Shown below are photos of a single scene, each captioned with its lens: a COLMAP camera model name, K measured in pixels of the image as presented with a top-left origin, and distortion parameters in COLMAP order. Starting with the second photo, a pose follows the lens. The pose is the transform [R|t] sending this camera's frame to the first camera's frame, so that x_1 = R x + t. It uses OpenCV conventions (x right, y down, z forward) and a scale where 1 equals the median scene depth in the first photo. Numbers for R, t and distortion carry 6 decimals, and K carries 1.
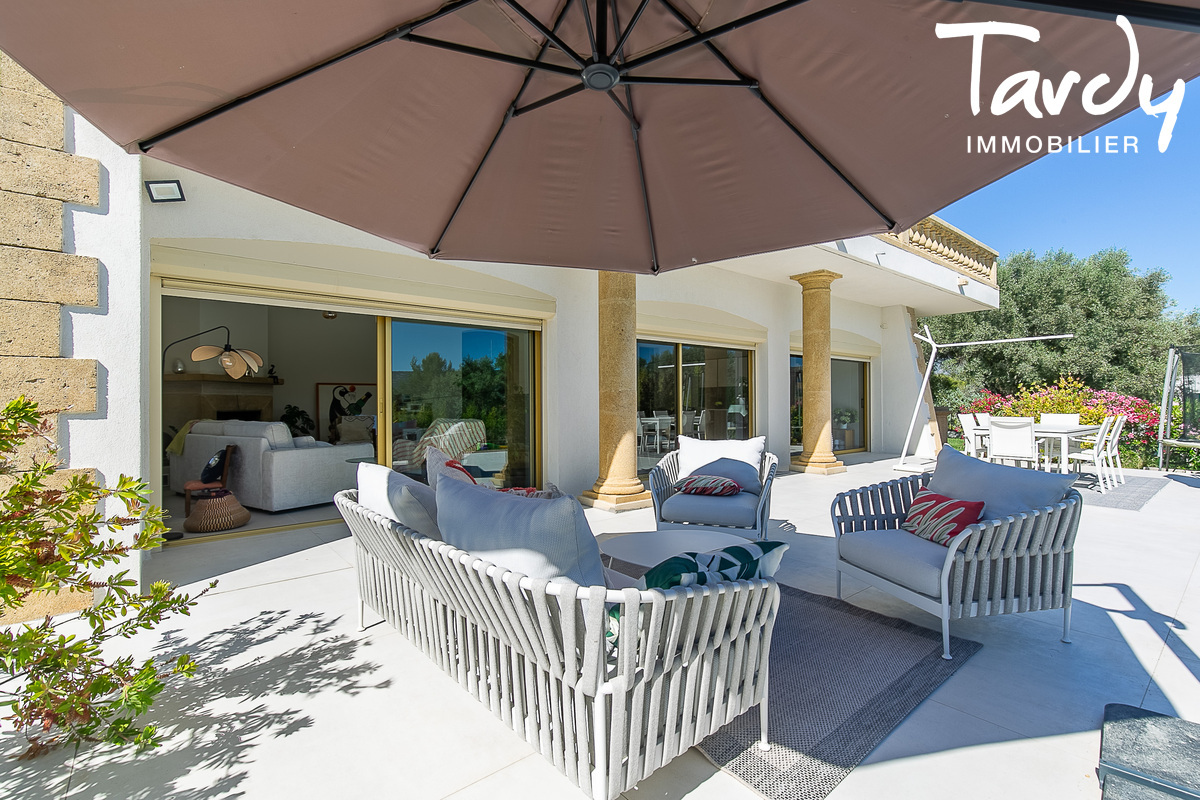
lens RADIAL K [[545.9, 0, 601.2], [0, 545.9, 403.2], [0, 0, 1]] dist [-0.000329, 0.000563]
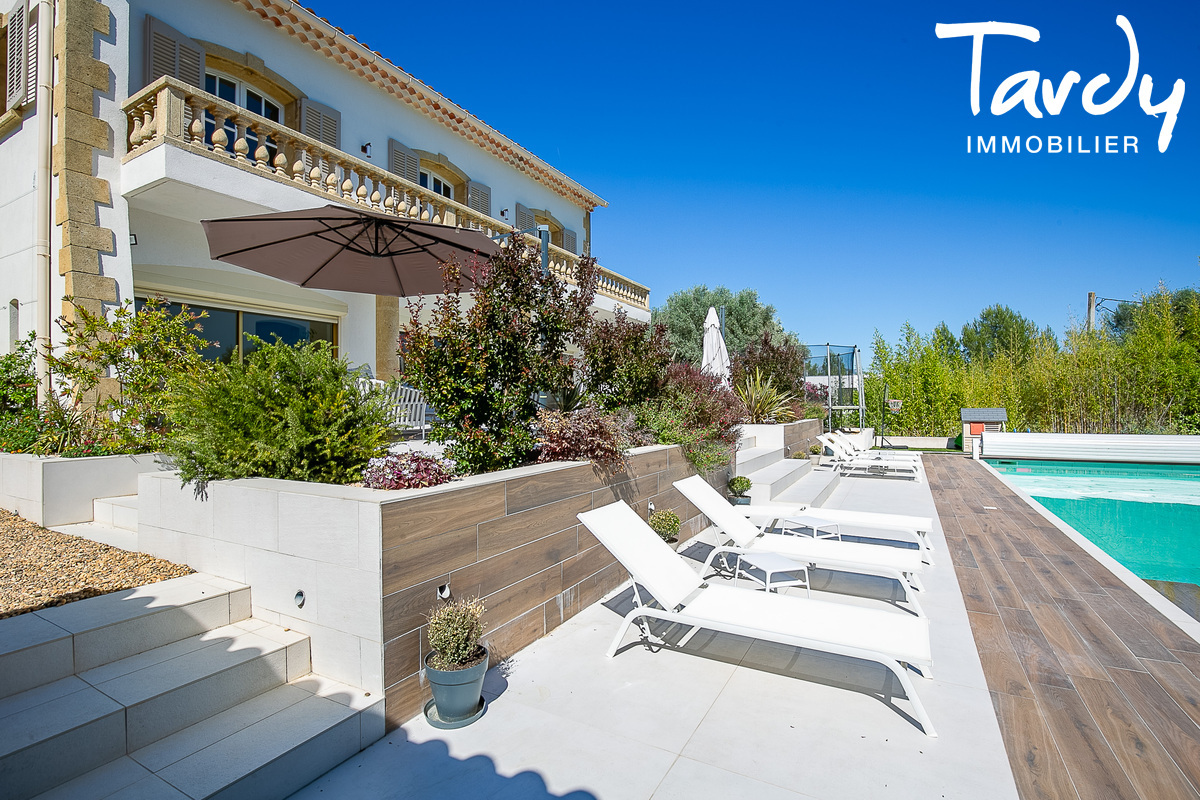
lens RADIAL K [[545.9, 0, 599.2], [0, 545.9, 400.5], [0, 0, 1]] dist [-0.000329, 0.000563]
pose [[0.932528, 0.003814, 0.361078, 0.036415], [-0.002390, 0.999988, -0.004389, 0.141420], [-0.361090, 0.003230, 0.932525, -1.109056]]
